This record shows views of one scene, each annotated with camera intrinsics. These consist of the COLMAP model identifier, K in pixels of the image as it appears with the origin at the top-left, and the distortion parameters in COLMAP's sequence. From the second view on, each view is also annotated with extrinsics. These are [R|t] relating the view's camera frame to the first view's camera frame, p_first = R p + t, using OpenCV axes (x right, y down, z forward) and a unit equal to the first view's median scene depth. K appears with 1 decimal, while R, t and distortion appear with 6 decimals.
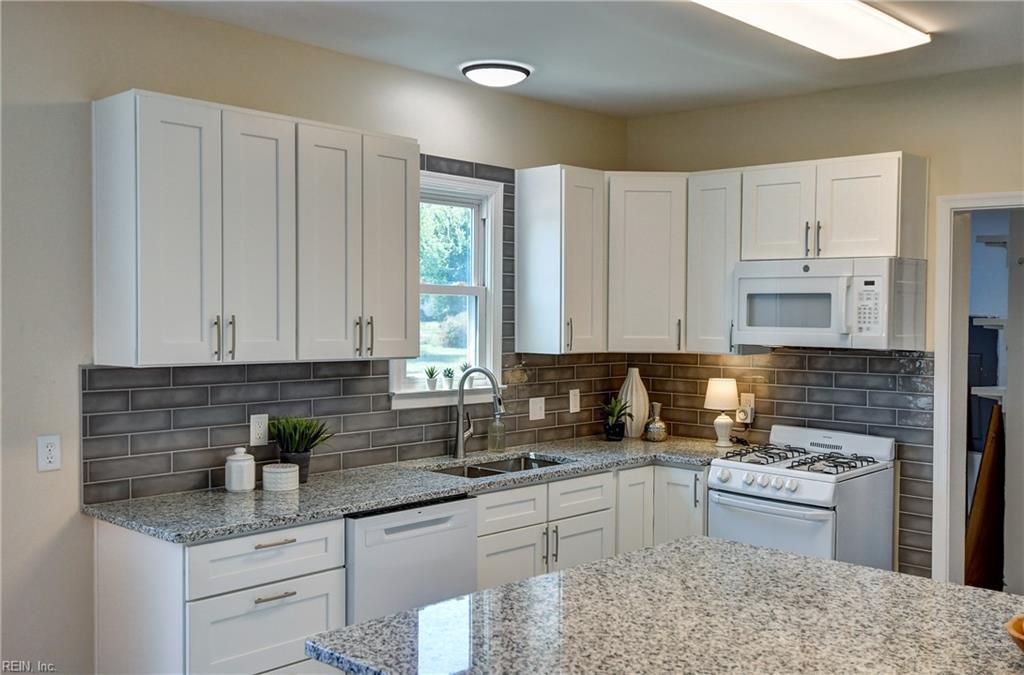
lens RADIAL K [[1018.9, 0, 511.7], [0, 1018.9, 332.4], [0, 0, 1]] dist [0.047213, -0.006270]
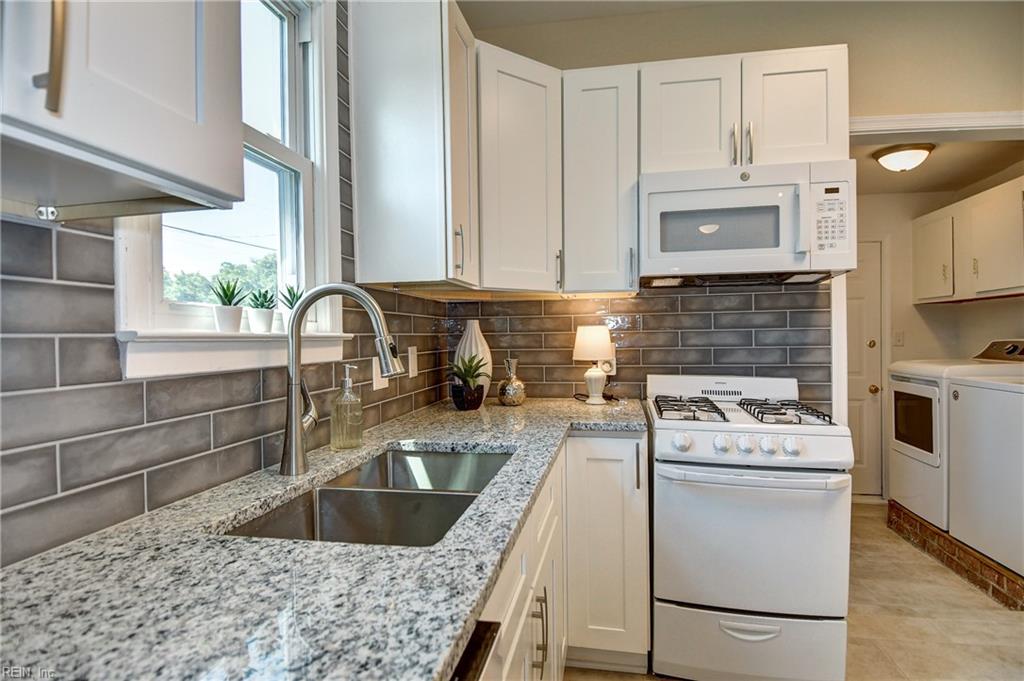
lens RADIAL K [[530.9, 0, 516.2], [0, 530.9, 339.6], [0, 0, 1]] dist [0.055759, -0.059412]
pose [[0.841014, -0.021392, 0.540590, -0.100964], [0.029078, 0.999561, -0.005685, 0.064876], [-0.540231, 0.020501, 0.841267, 0.735800]]
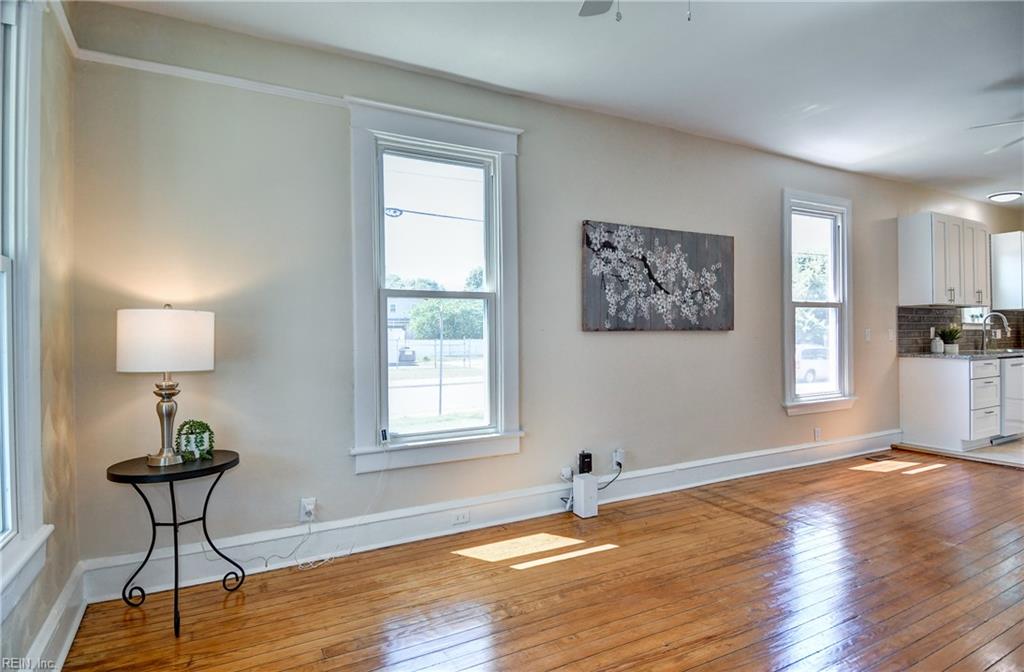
lens RADIAL K [[545.3, 0, 512.0], [0, 545.3, 336.0], [0, 0, 1]] dist [0.054592, -0.060400]
pose [[0.952092, -0.012463, -0.305558, -0.755019], [0.007866, 0.999837, -0.016272, 0.103011], [0.305711, 0.013089, 0.952034, -0.650749]]
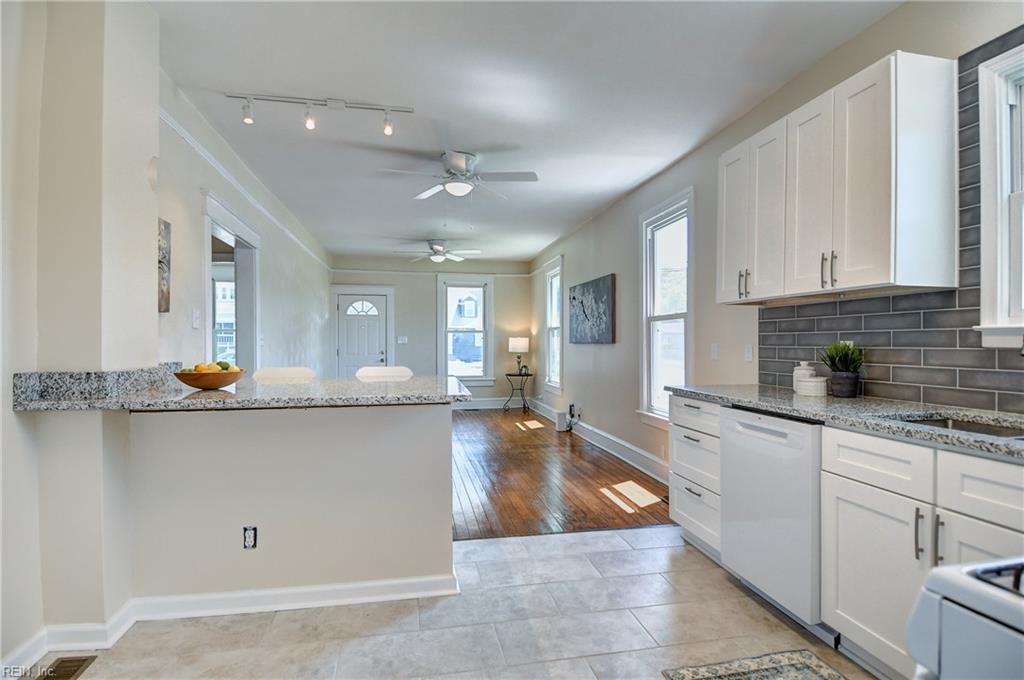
lens RADIAL K [[533.2, 0, 514.4], [0, 533.2, 343.5], [0, 0, 1]] dist [0.050079, -0.053847]
pose [[-0.583480, -0.003215, -0.812121, 0.464775], [-0.018133, 0.999794, 0.009070, 0.073700], [0.811925, 0.020019, -0.583419, 0.918412]]
